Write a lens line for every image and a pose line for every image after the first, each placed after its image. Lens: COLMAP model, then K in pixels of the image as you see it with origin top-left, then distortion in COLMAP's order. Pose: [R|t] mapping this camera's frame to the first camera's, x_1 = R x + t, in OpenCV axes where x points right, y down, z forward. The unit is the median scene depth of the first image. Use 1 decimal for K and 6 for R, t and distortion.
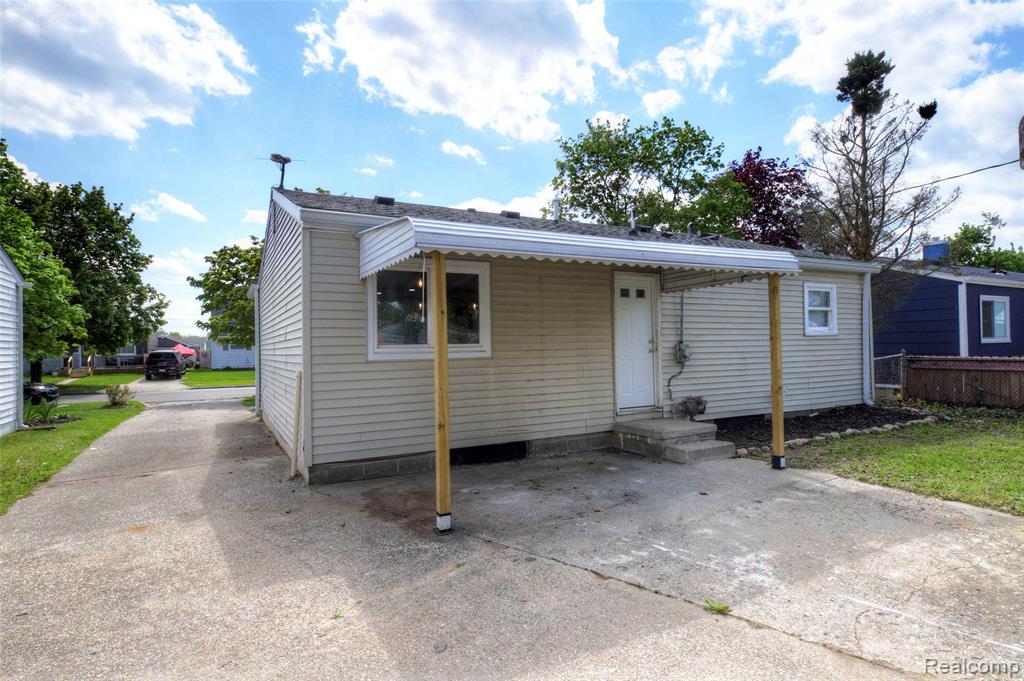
lens RADIAL K [[542.4, 0, 512.5], [0, 542.4, 338.9], [0, 0, 1]] dist [0.007601, 0.002487]
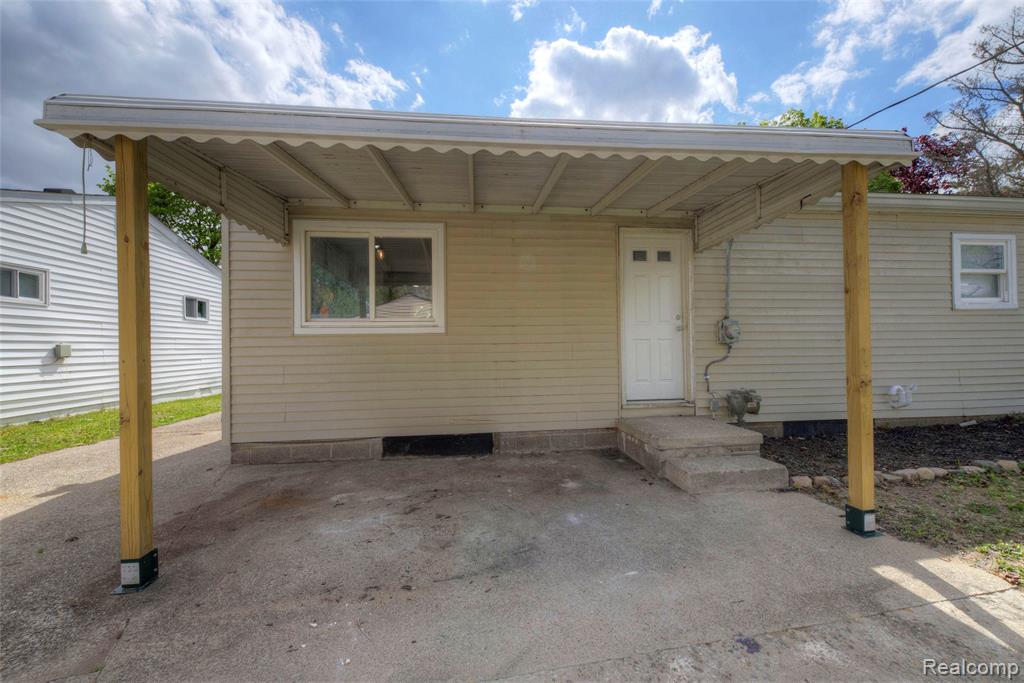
lens RADIAL K [[387.8, 0, 505.9], [0, 387.8, 344.1], [0, 0, 1]] dist [0.005808, -0.001974]
pose [[0.927684, 0.003963, -0.373345, 0.278346], [0.002448, 0.999858, 0.016698, 0.040779], [0.373358, -0.016404, 0.927542, 0.465688]]
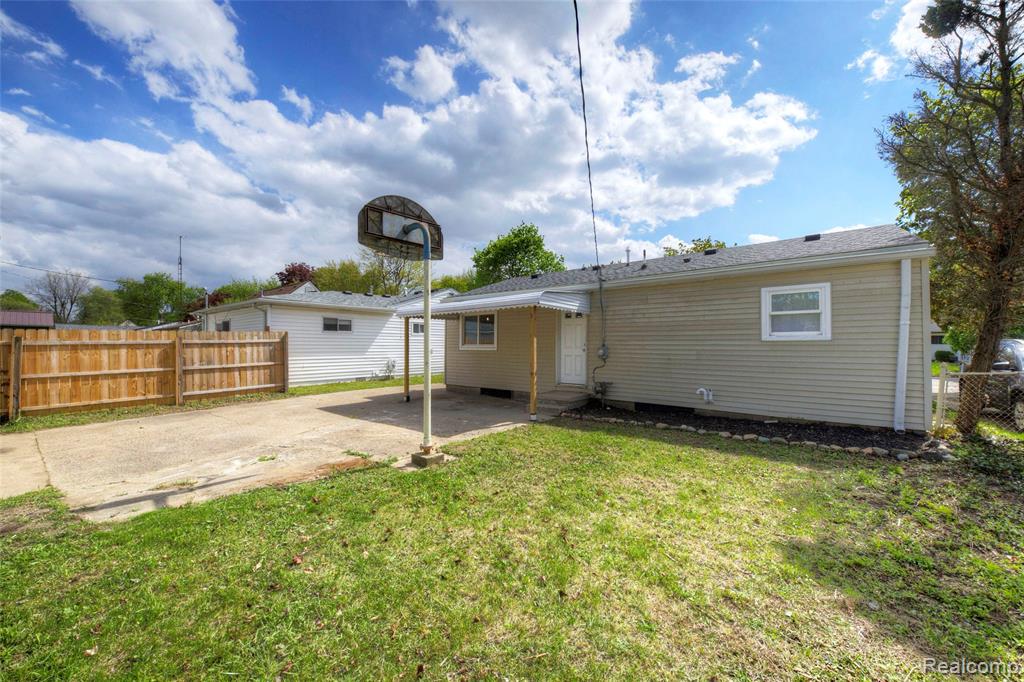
lens RADIAL K [[387.8, 0, 514.5], [0, 387.8, 343.4], [0, 0, 1]] dist [0.005808, -0.001974]
pose [[0.377796, 0.015453, -0.925760, 1.471134], [0.008234, 0.999765, 0.020048, -0.028335], [0.925852, -0.015197, 0.377580, 0.452495]]
